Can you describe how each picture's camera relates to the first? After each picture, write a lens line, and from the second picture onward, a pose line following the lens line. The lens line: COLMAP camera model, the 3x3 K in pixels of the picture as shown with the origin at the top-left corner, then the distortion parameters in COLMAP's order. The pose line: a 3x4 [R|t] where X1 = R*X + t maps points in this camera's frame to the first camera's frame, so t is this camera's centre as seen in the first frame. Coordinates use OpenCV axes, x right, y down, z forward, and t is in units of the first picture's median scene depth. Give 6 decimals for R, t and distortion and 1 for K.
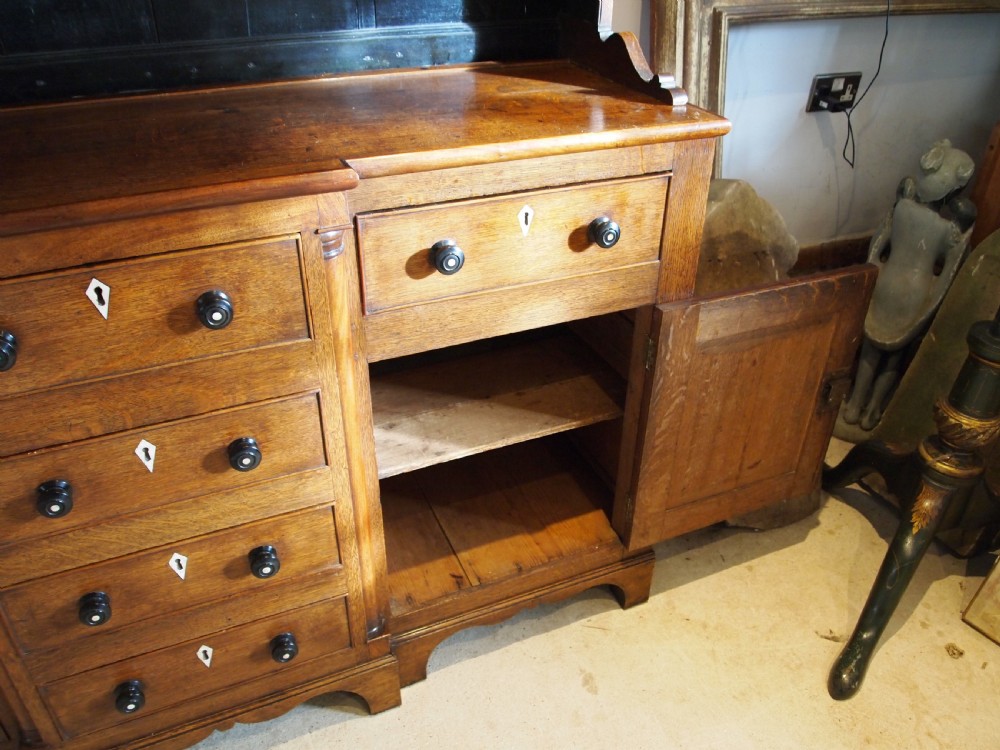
lens RADIAL K [[798.6, 0, 504.9], [0, 798.6, 379.1], [0, 0, 1]] dist [-0.043110, -0.000132]
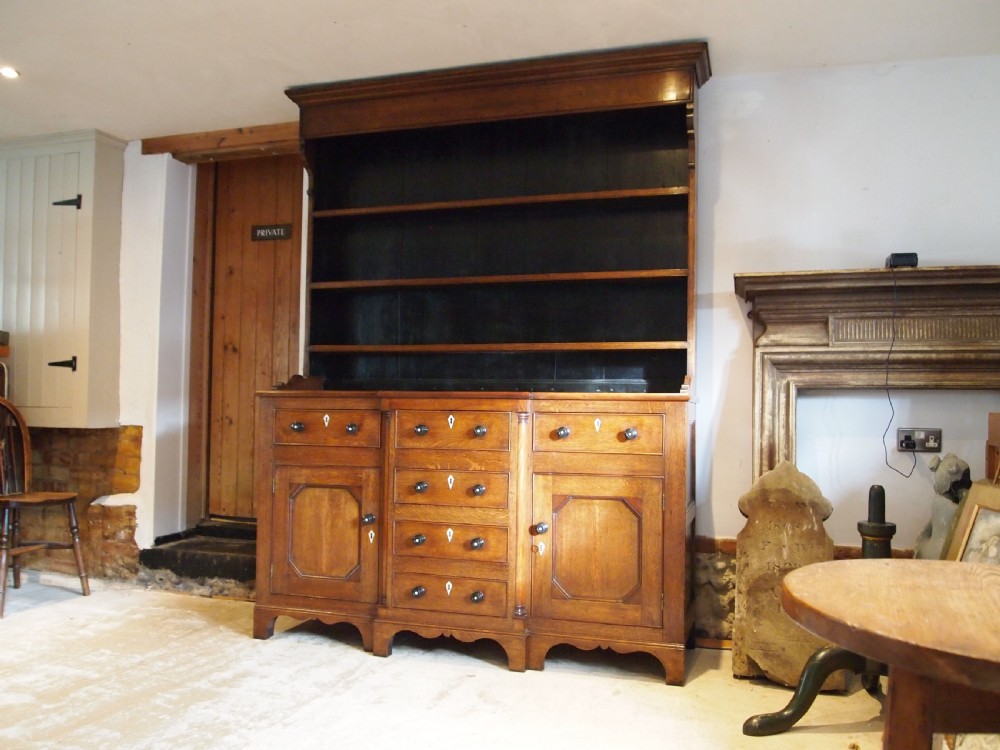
lens RADIAL K [[798.6, 0, 504.9], [0, 798.6, 379.1], [0, 0, 1]] dist [-0.043110, -0.000132]
pose [[0.757113, -0.029700, -0.652608, 1.343632], [-0.355850, 0.819008, -0.450107, 0.856871], [0.547860, 0.573013, 0.609513, -0.741908]]
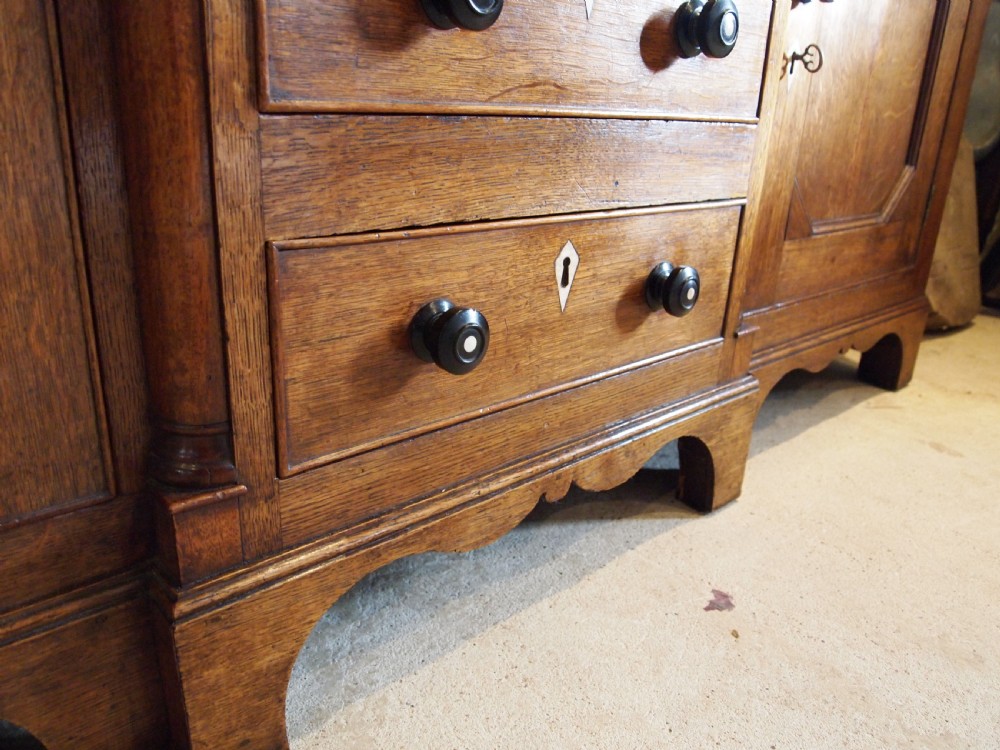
lens RADIAL K [[798.6, 0, 504.9], [0, 798.6, 379.1], [0, 0, 1]] dist [-0.043110, -0.000132]
pose [[0.945347, -0.078447, 0.316488, -0.562904], [0.139935, 0.974306, -0.176485, 0.485622], [-0.294512, 0.211128, 0.932034, 0.586935]]
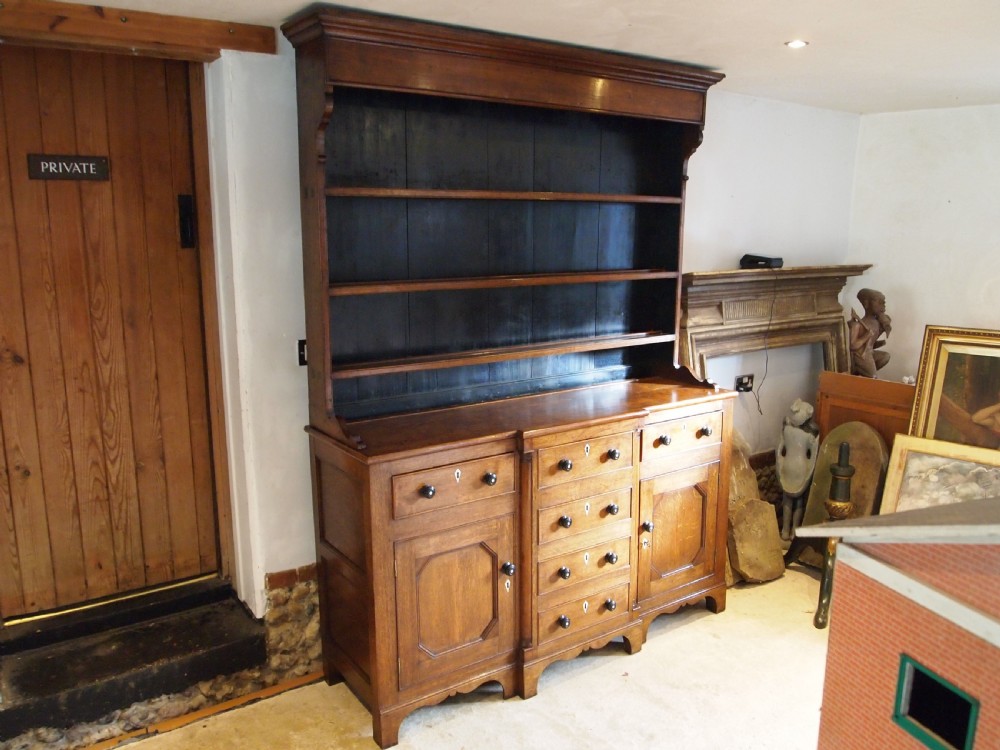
lens RADIAL K [[798.6, 0, 504.9], [0, 798.6, 379.1], [0, 0, 1]] dist [-0.043110, -0.000132]
pose [[0.981390, -0.053923, 0.184299, -1.040460], [0.119321, 0.923227, -0.365260, 0.569759], [-0.150454, 0.380453, 0.912480, -1.488224]]
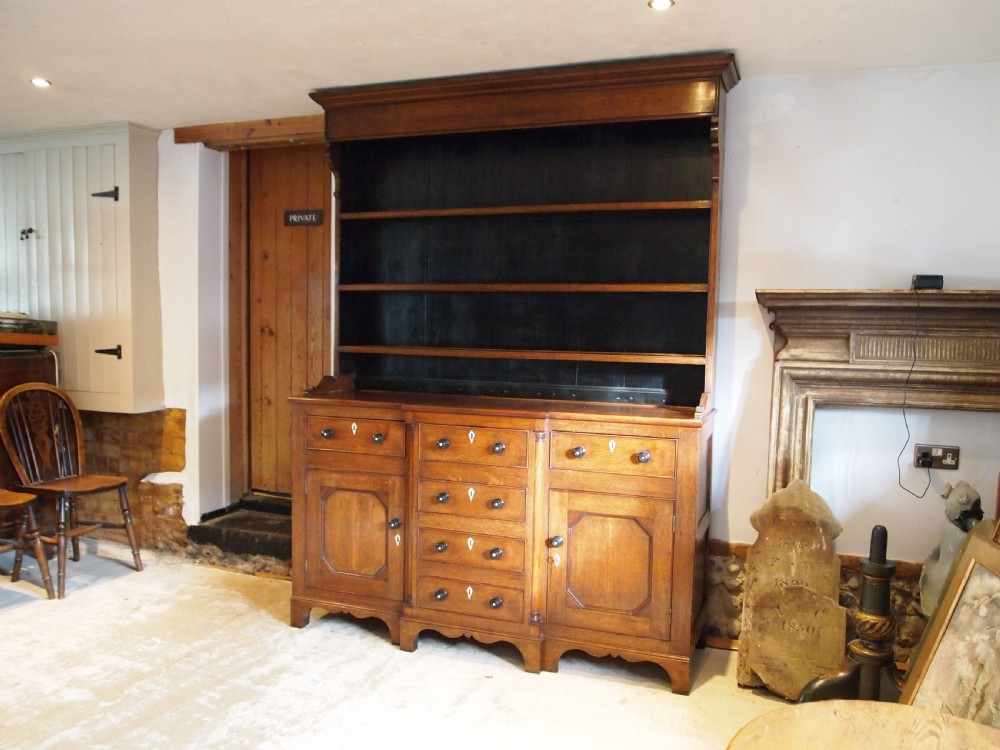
lens RADIAL K [[798.6, 0, 504.9], [0, 798.6, 379.1], [0, 0, 1]] dist [-0.043110, -0.000132]
pose [[0.716976, 0.045801, -0.695592, 1.450231], [-0.384236, 0.858539, -0.339518, 0.585505], [0.581643, 0.510698, 0.633150, -0.904660]]
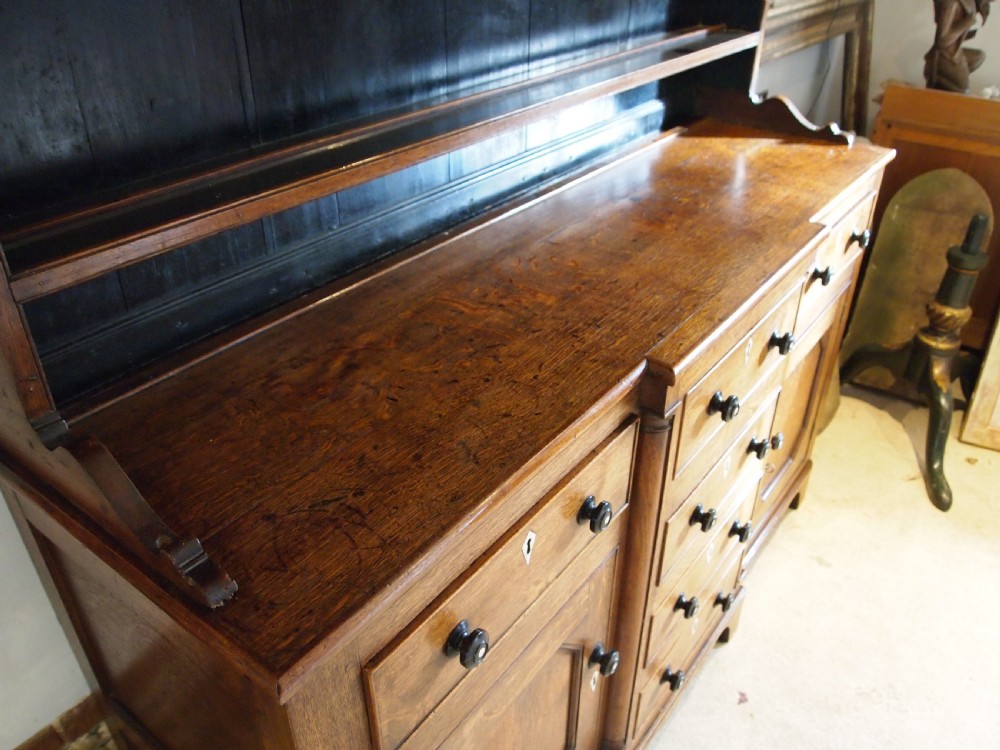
lens RADIAL K [[798.6, 0, 504.9], [0, 798.6, 379.1], [0, 0, 1]] dist [-0.043110, -0.000132]
pose [[0.872699, -0.266578, 0.409063, -1.047441], [0.267801, 0.961874, 0.055505, -0.176617], [-0.408263, 0.061108, 0.910817, -0.046221]]
